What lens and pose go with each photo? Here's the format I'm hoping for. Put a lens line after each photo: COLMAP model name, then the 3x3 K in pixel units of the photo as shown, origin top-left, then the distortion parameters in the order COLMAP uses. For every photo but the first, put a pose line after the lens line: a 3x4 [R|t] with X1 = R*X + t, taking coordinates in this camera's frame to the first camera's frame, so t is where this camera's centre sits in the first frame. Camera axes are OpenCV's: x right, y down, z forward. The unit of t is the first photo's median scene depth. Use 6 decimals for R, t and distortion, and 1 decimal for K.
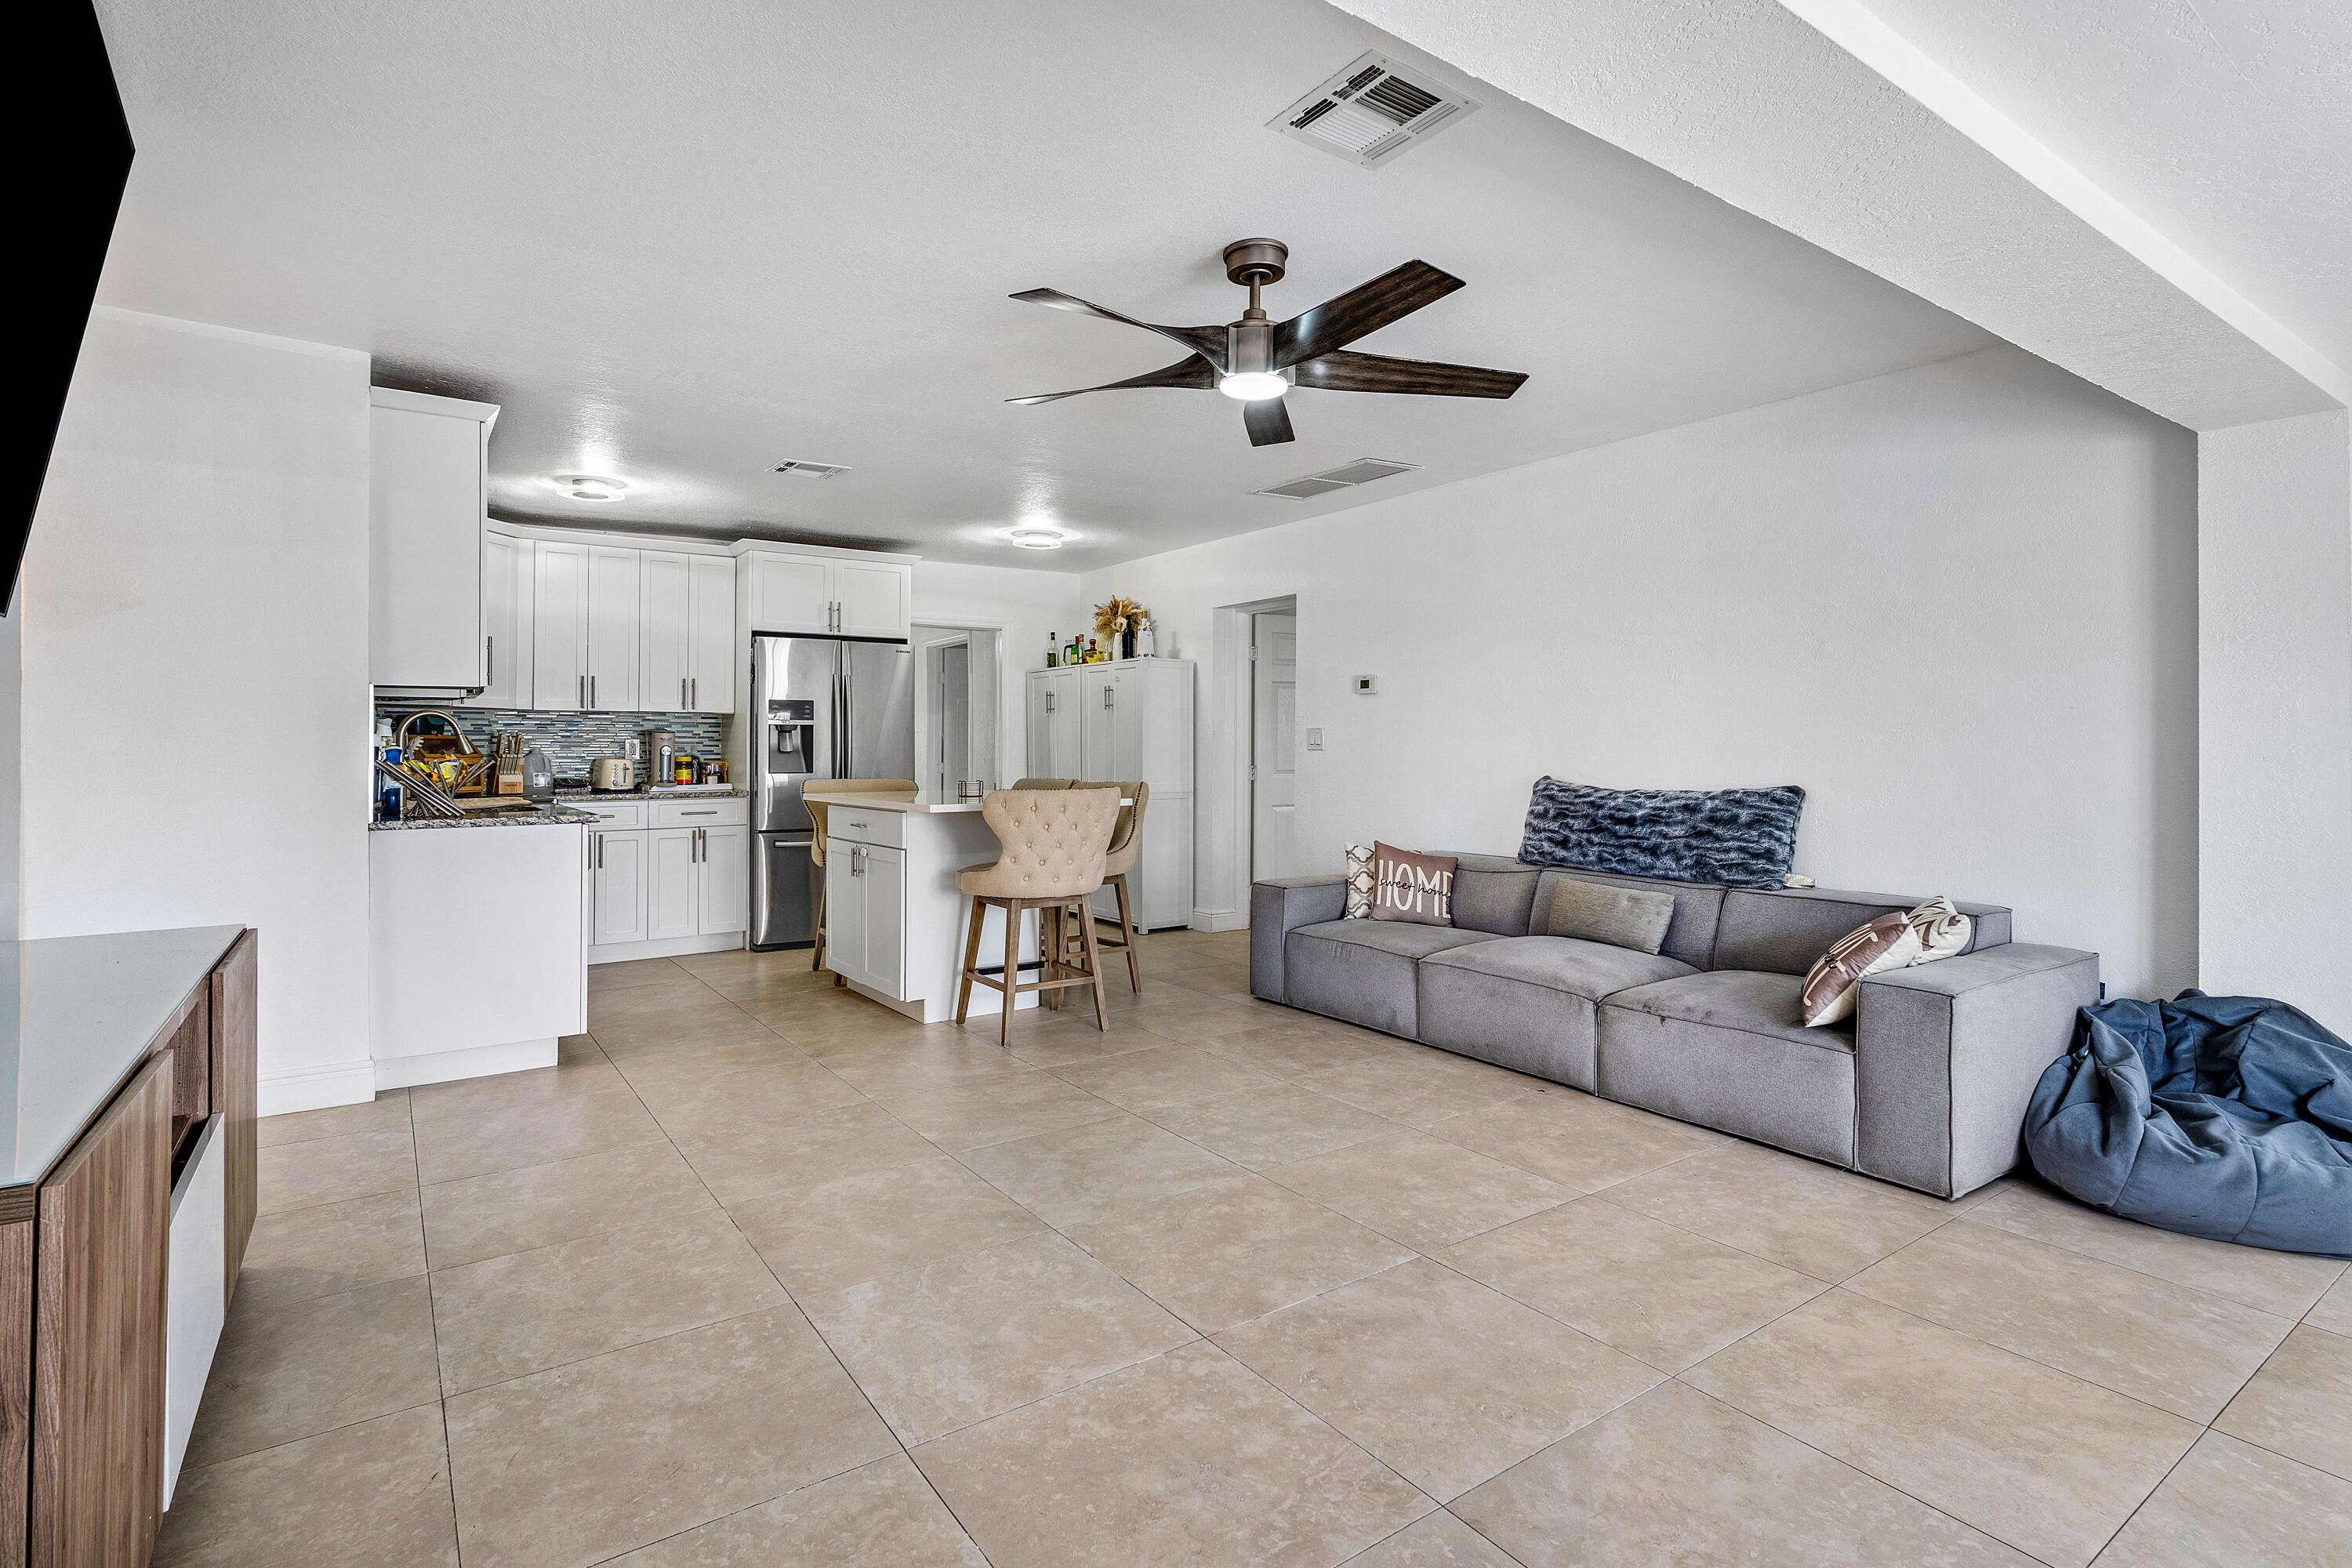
lens RADIAL K [[1151.5, 0, 1178.8], [0, 1151.5, 741.9], [0, 0, 1]] dist [-0.001301, -0.000451]
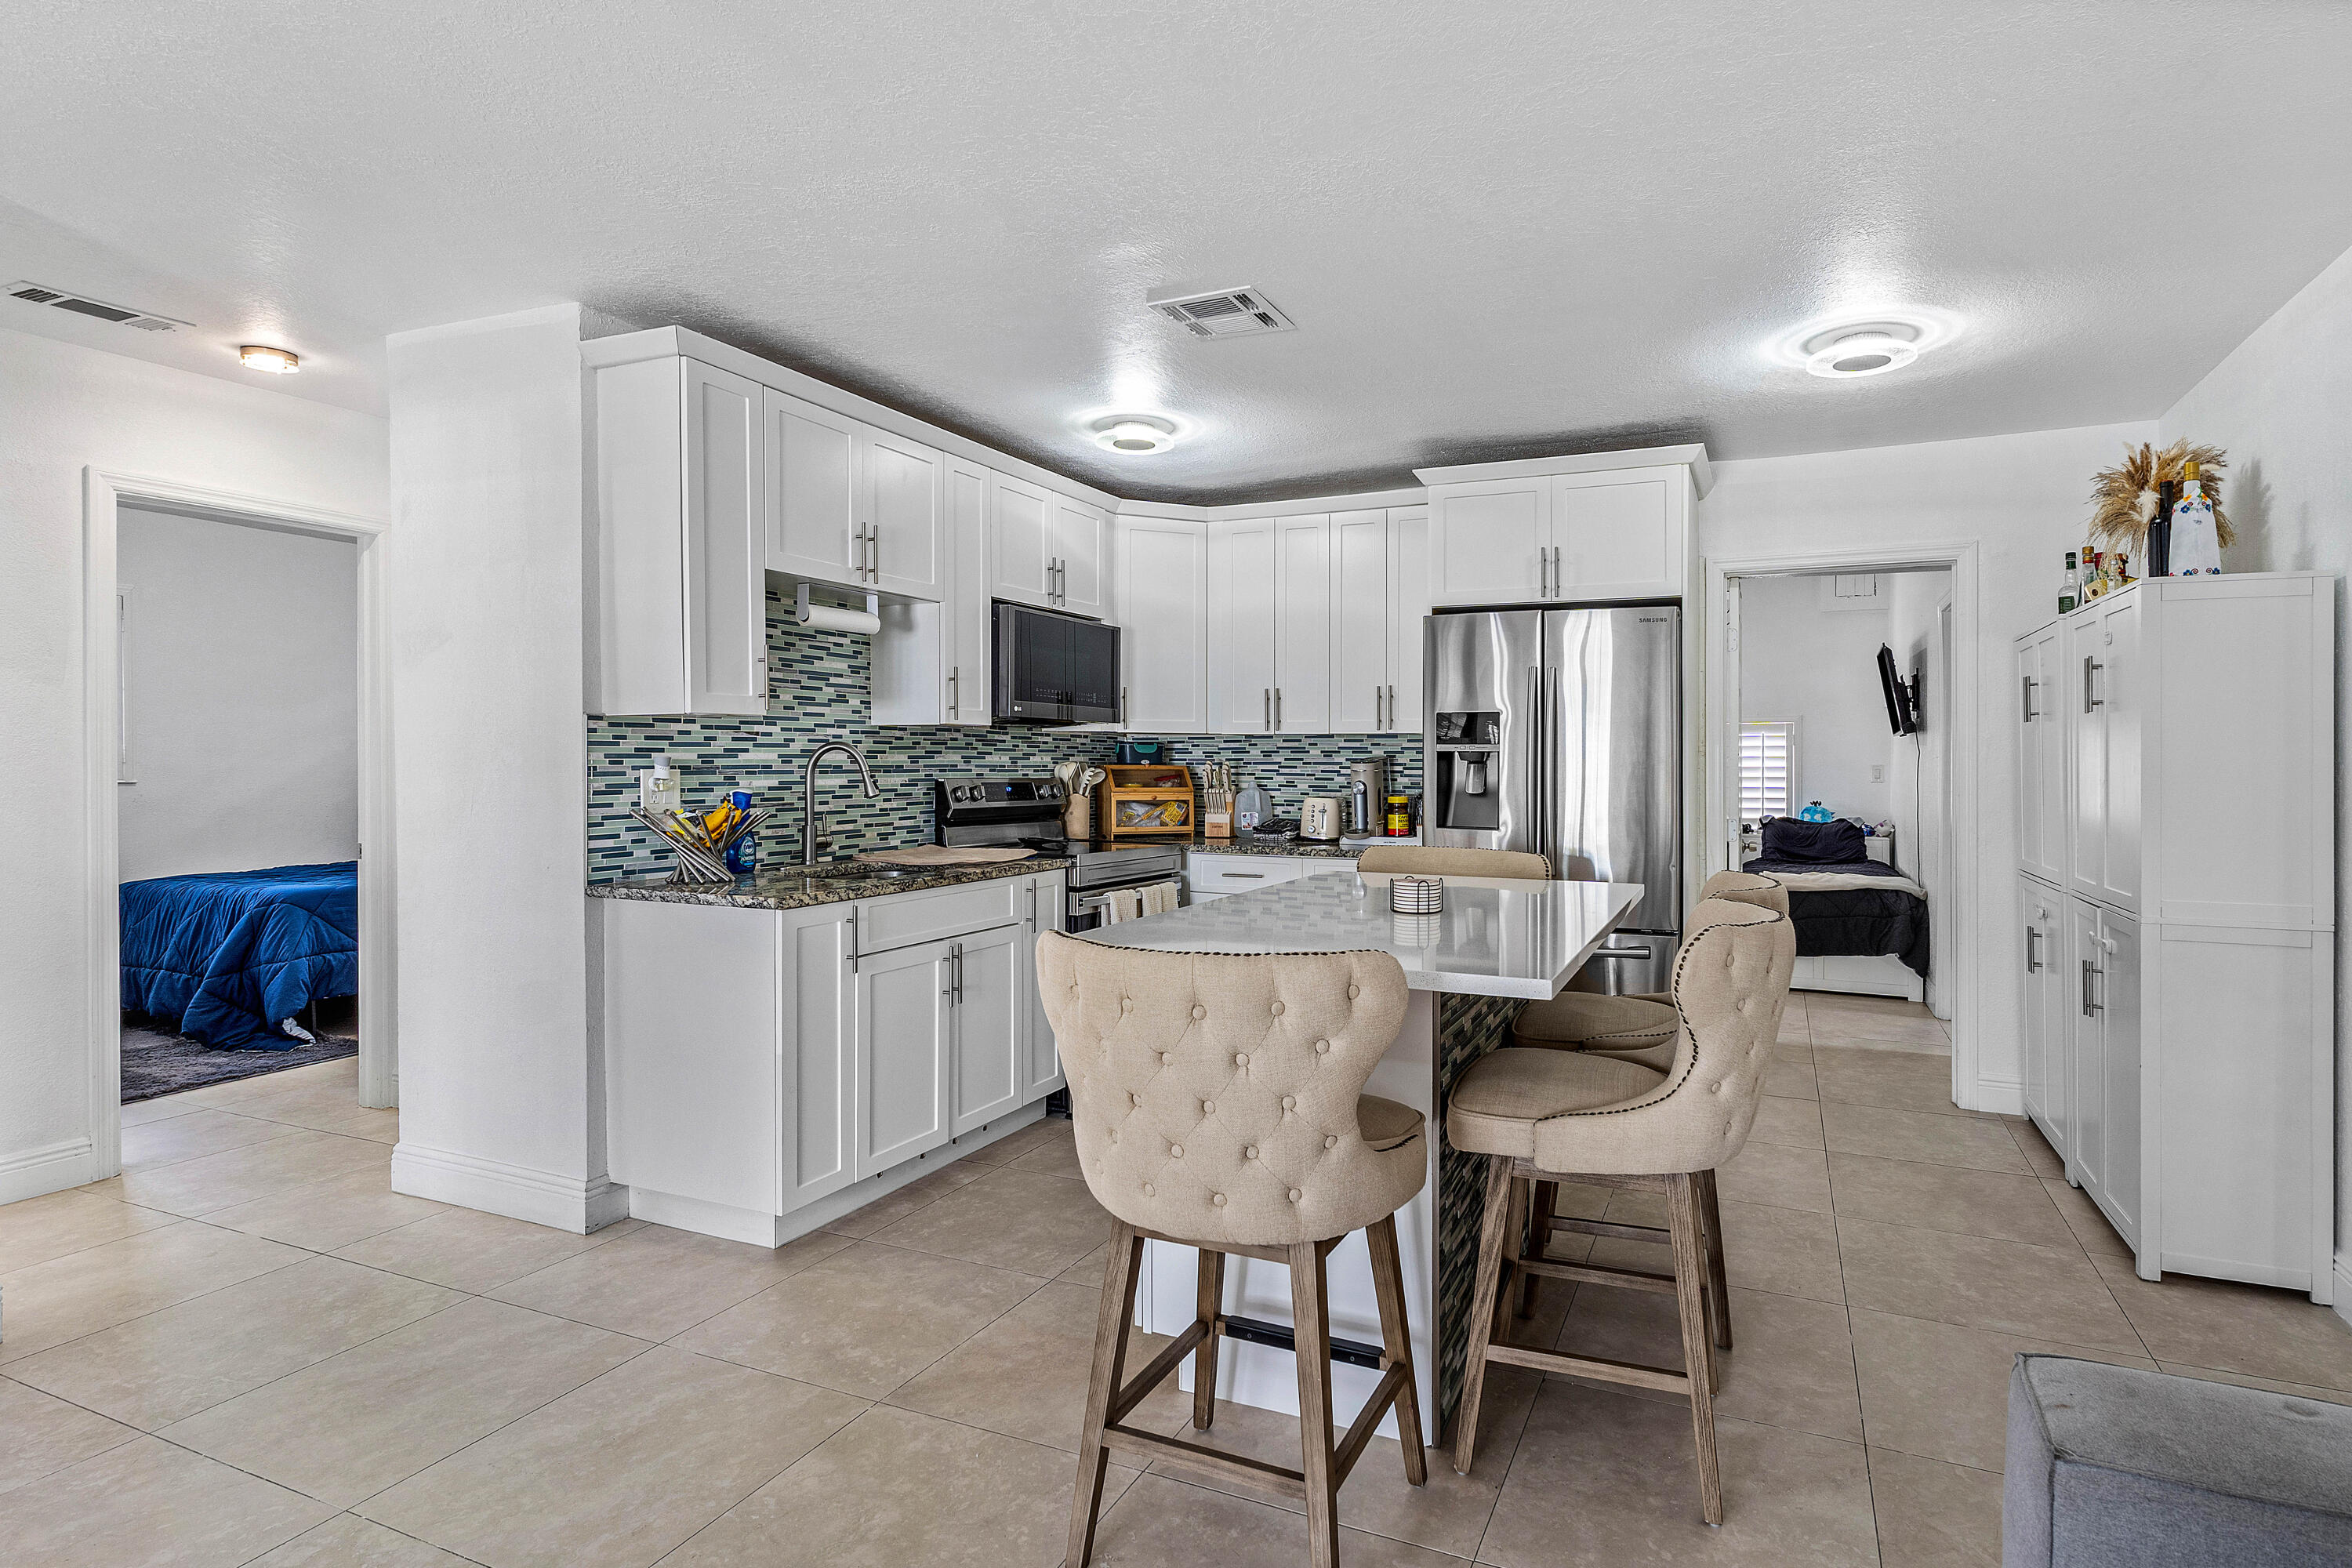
lens RADIAL K [[1218.0, 0, 1276.2], [0, 1218.0, 772.2], [0, 0, 1]] dist [-0.000387, -0.000131]
pose [[0.546460, 0.012764, -0.837388, 0.162392], [-0.002039, 0.999901, 0.013911, -0.012690], [0.837483, -0.005894, 0.546432, 0.547540]]
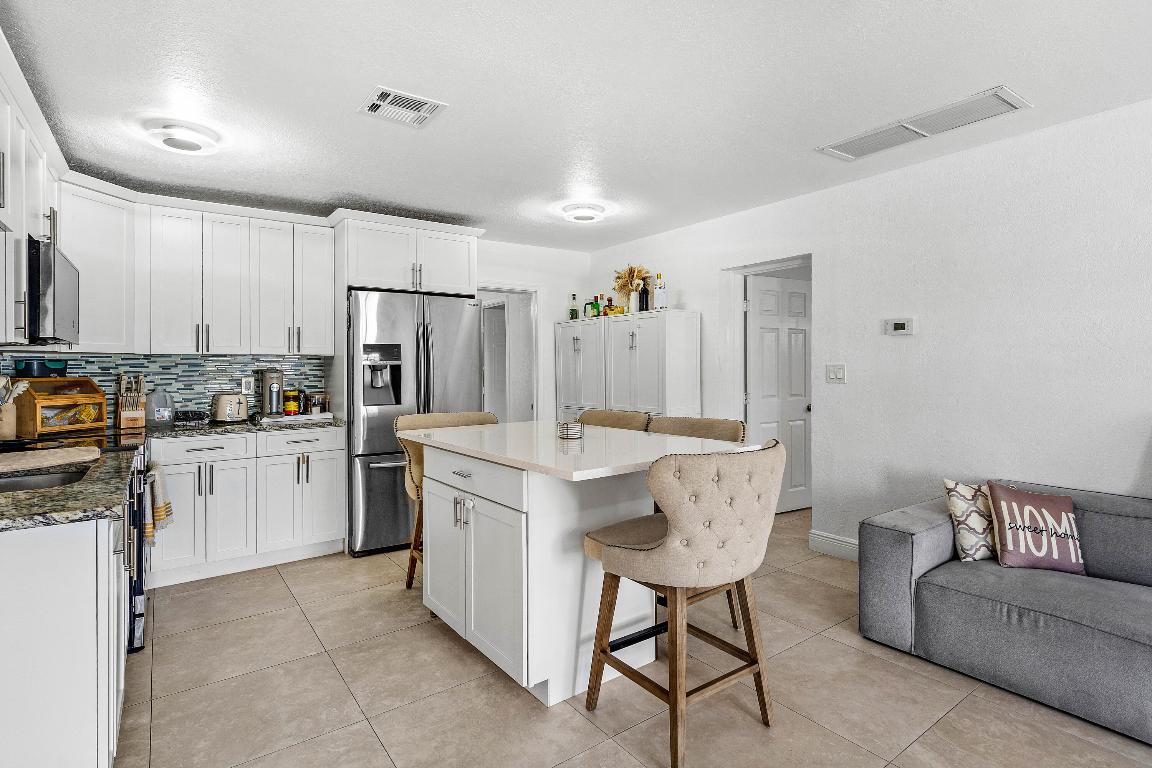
lens RADIAL K [[555.0, 0, 598.2], [0, 555.0, 368.0], [0, 0, 1]] dist [-0.000245, -0.000249]
pose [[0.998082, -0.008582, 0.061312, -0.147878], [0.008247, 0.999950, 0.005721, -0.013005], [-0.061358, -0.005204, 0.998102, 0.410055]]
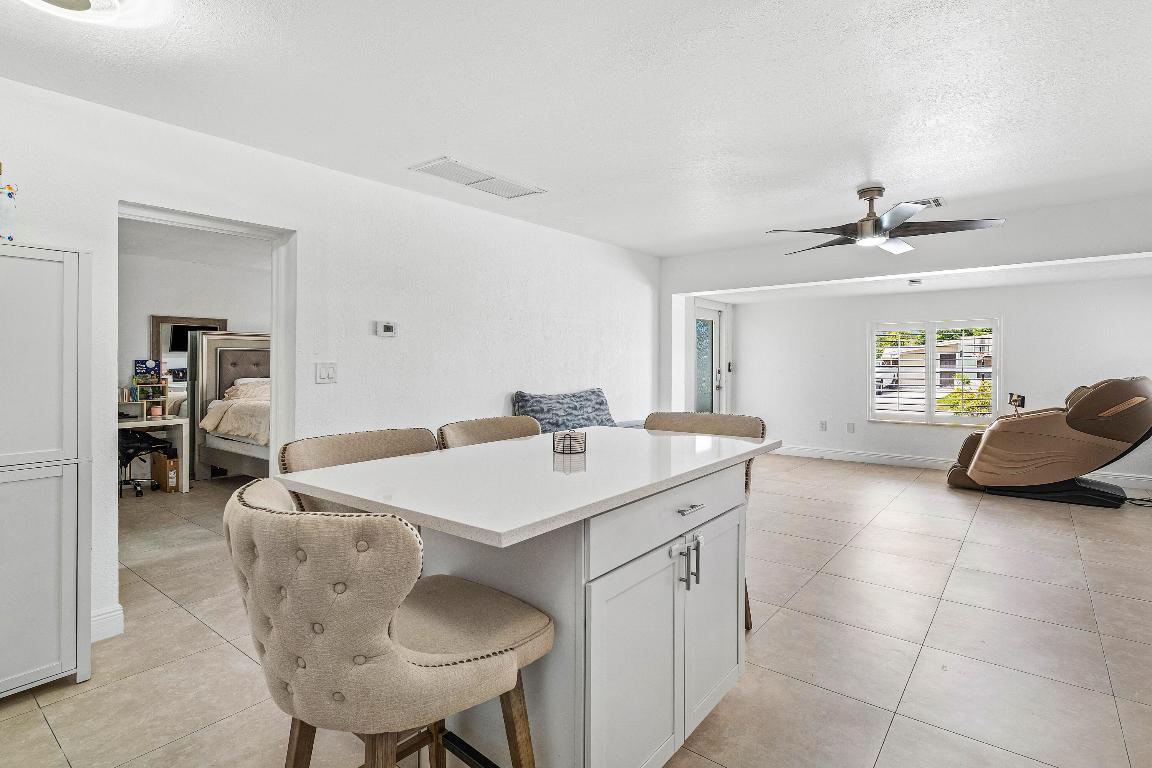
lens RADIAL K [[564.0, 0, 577.4], [0, 564.0, 363.4], [0, 0, 1]] dist [-0.001301, -0.000451]
pose [[-0.306487, -0.000493, 0.951875, -0.416109], [-0.002232, 0.999997, -0.000200, -0.011595], [-0.951872, -0.002186, -0.306487, 0.865500]]
